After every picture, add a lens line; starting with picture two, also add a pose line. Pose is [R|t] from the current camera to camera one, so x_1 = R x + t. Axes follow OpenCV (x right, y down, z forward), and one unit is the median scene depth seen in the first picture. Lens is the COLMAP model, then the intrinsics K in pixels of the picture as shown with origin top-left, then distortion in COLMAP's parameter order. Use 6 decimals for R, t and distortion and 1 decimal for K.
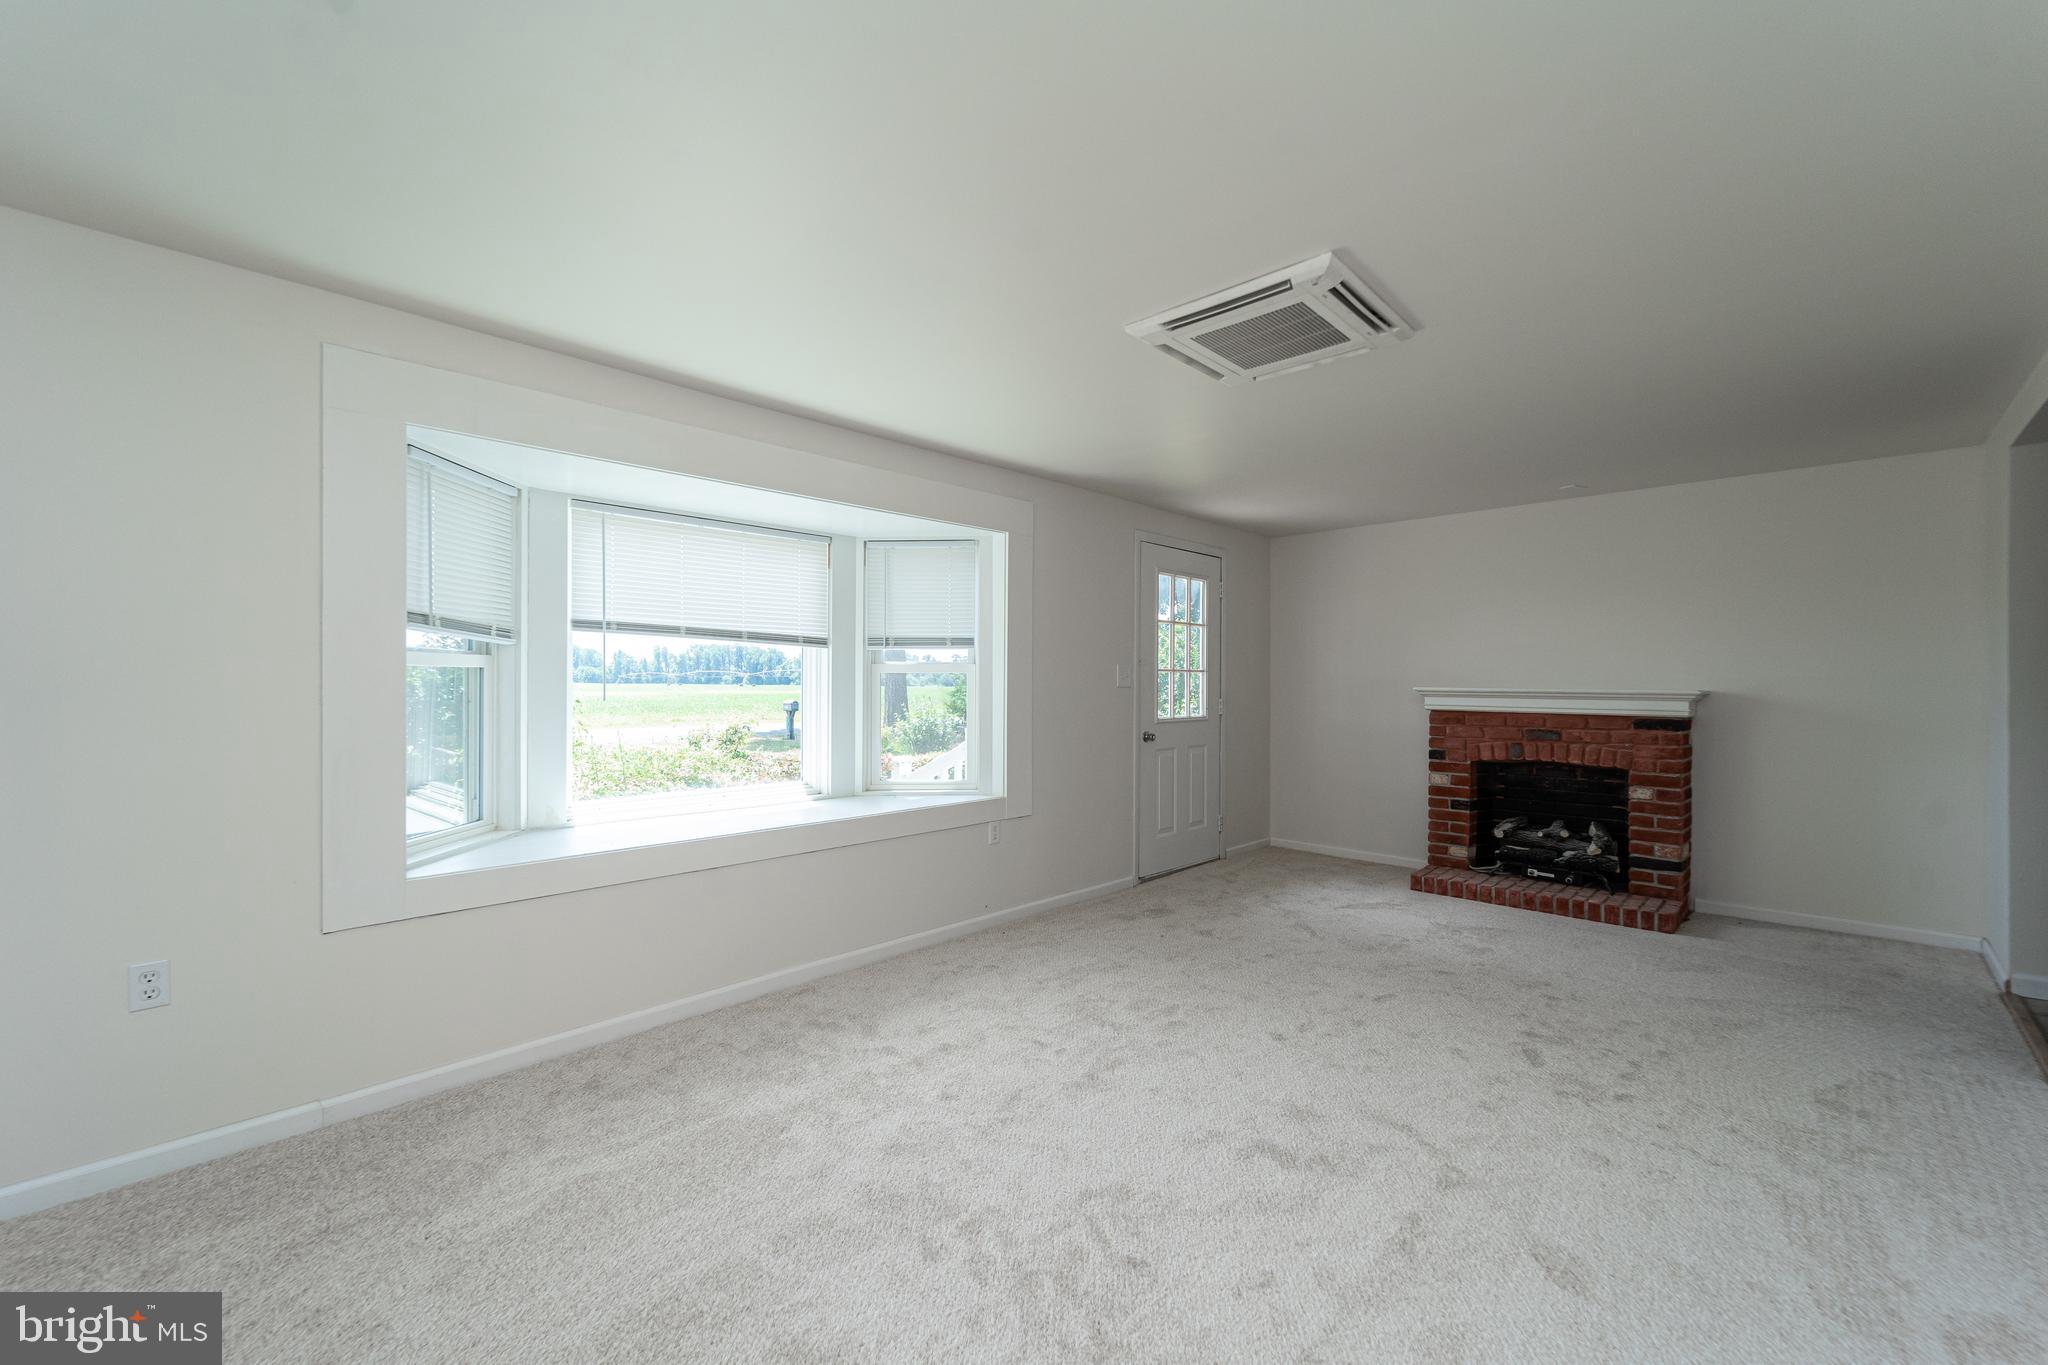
lens RADIAL K [[823.9, 0, 1031.9], [0, 823.9, 681.4], [0, 0, 1]] dist [0.001339, -0.000322]
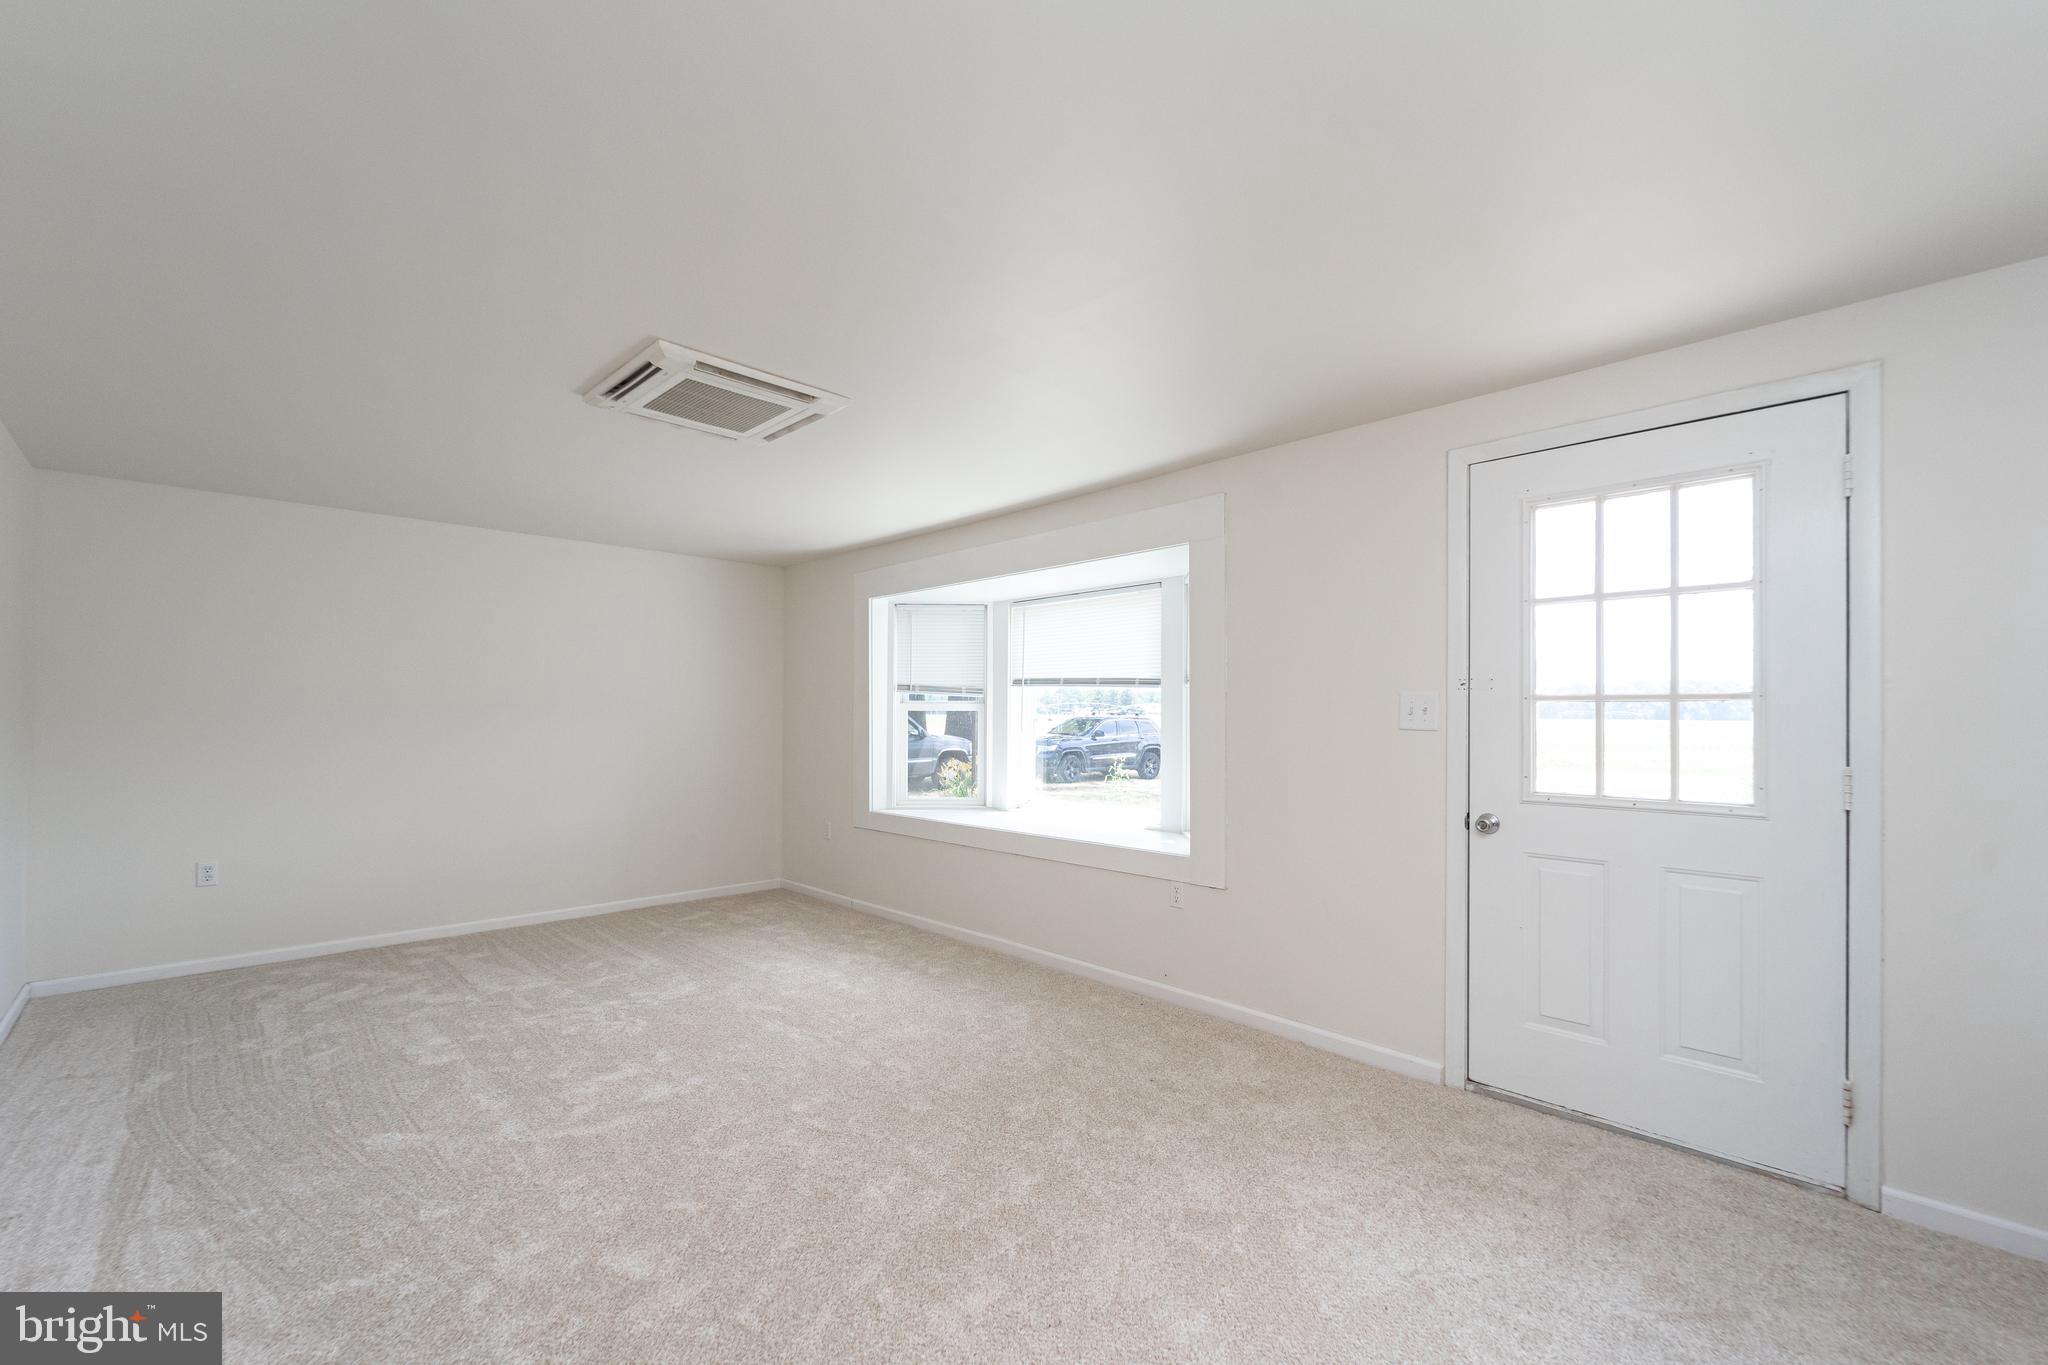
lens RADIAL K [[835.6, 0, 1024.6], [0, 835.6, 712.9], [0, 0, 1]] dist [0.000172, -0.000086]
pose [[-0.025822, -0.006641, -0.999644, 0.776221], [-0.006660, 0.999957, -0.006471, -0.000069], [0.999644, 0.006491, -0.025865, 0.800448]]
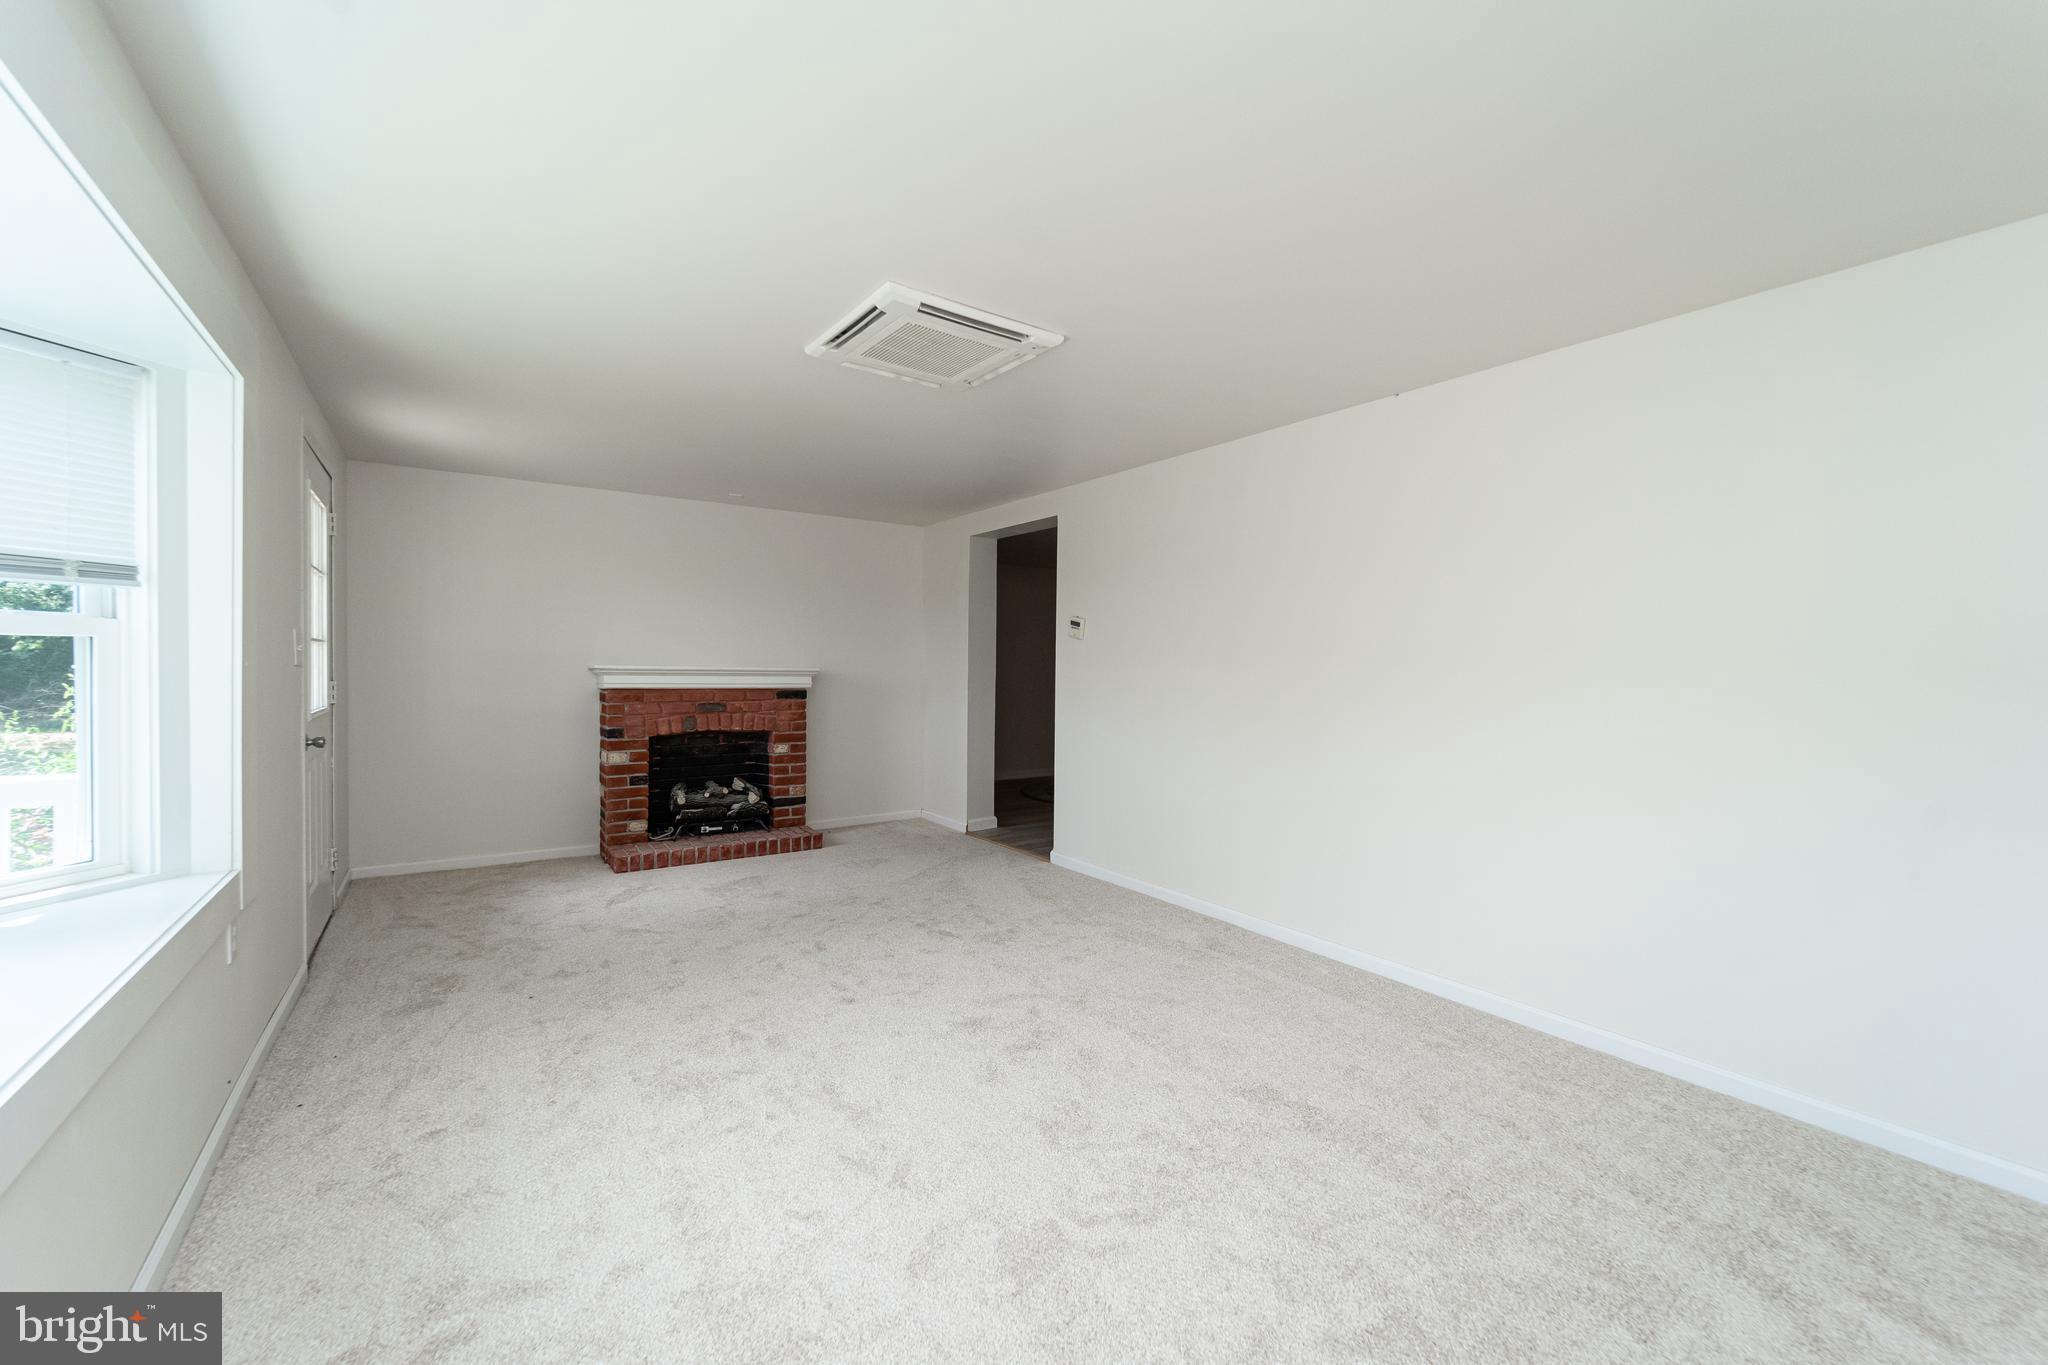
lens RADIAL K [[823.9, 0, 1031.9], [0, 823.9, 681.4], [0, 0, 1]] dist [0.001339, -0.000322]
pose [[0.188972, -0.018517, 0.981808, -0.433874], [-0.012866, 0.999690, 0.021330, -0.001245], [-0.981898, -0.016663, 0.188675, 0.366722]]
